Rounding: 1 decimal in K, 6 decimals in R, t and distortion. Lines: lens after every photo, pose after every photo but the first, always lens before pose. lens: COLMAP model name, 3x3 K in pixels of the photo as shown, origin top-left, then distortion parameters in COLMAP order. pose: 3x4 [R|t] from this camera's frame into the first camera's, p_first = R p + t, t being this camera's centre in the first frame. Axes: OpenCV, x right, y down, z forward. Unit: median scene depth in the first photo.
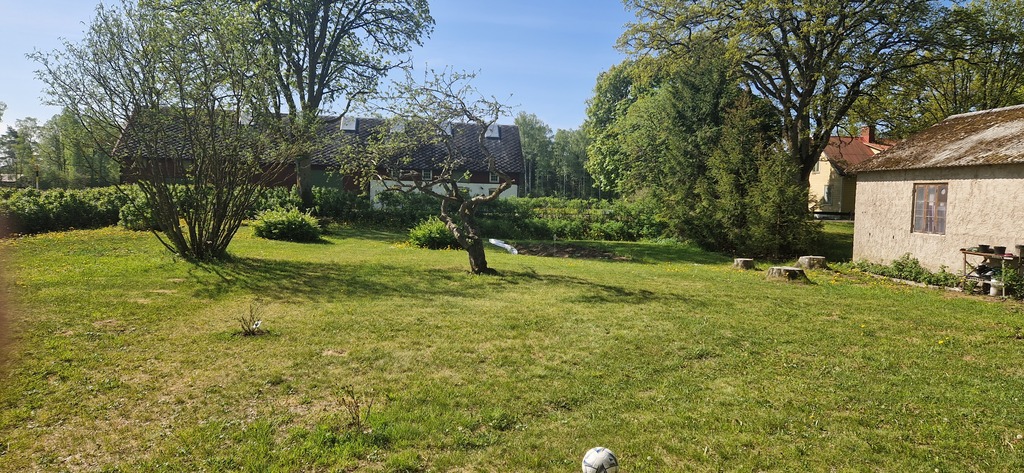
lens RADIAL K [[680.0, 0, 512.0], [0, 680.0, 236.5], [0, 0, 1]] dist [0.094396, -0.094970]
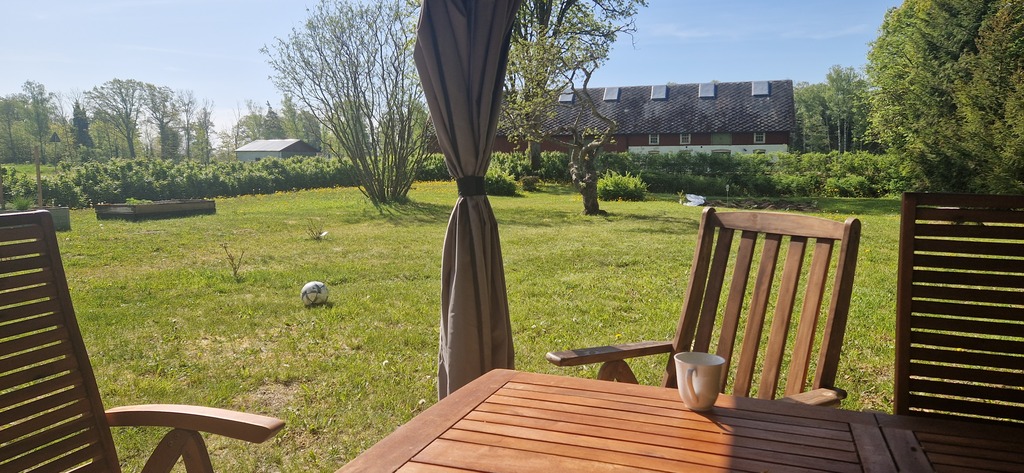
lens RADIAL K [[680.0, 0, 512.0], [0, 680.0, 236.5], [0, 0, 1]] dist [0.094396, -0.094970]
pose [[0.893121, 0.016918, -0.449499, 0.155614], [-0.000803, 0.999351, 0.036017, 0.024149], [0.449816, -0.031807, 0.892555, -0.004664]]
